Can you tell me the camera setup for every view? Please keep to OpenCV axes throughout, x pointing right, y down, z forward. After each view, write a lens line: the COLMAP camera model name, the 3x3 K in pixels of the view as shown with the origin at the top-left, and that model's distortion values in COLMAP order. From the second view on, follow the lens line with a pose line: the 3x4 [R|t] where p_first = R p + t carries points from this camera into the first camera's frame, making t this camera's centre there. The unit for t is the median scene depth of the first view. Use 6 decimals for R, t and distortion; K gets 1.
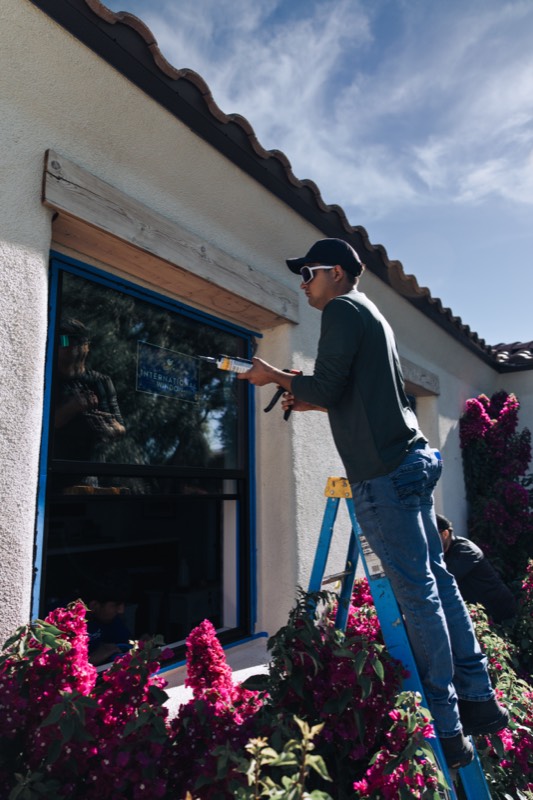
lens RADIAL K [[546.5, 0, 266.5], [0, 546.5, 400.0], [0, 0, 1]] dist [-0.003598, -0.000181]
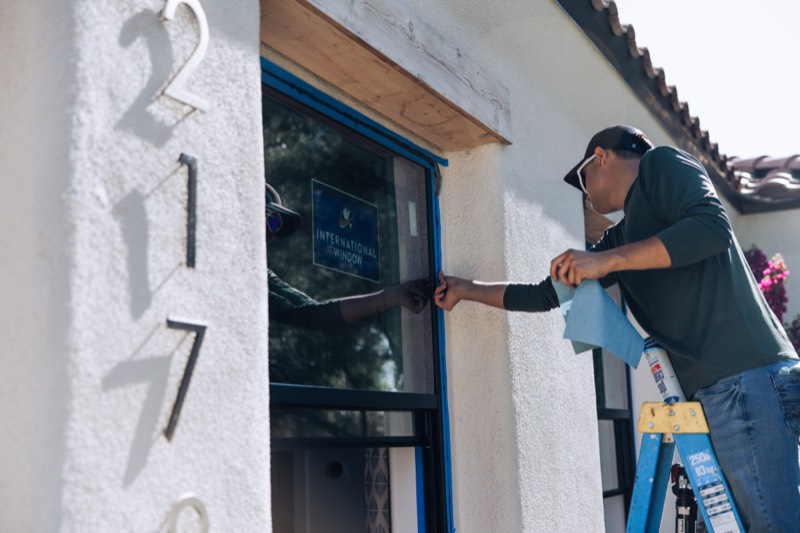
lens RADIAL K [[1183.0, 0, 400.0], [0, 1183.0, 266.5], [0, 0, 1]] dist [0.016800, -0.087677]
pose [[0.982316, 0.004184, 0.187186, -0.335454], [-0.006949, 0.999876, 0.014119, -0.028900], [-0.187103, -0.015170, 0.982223, -0.249384]]
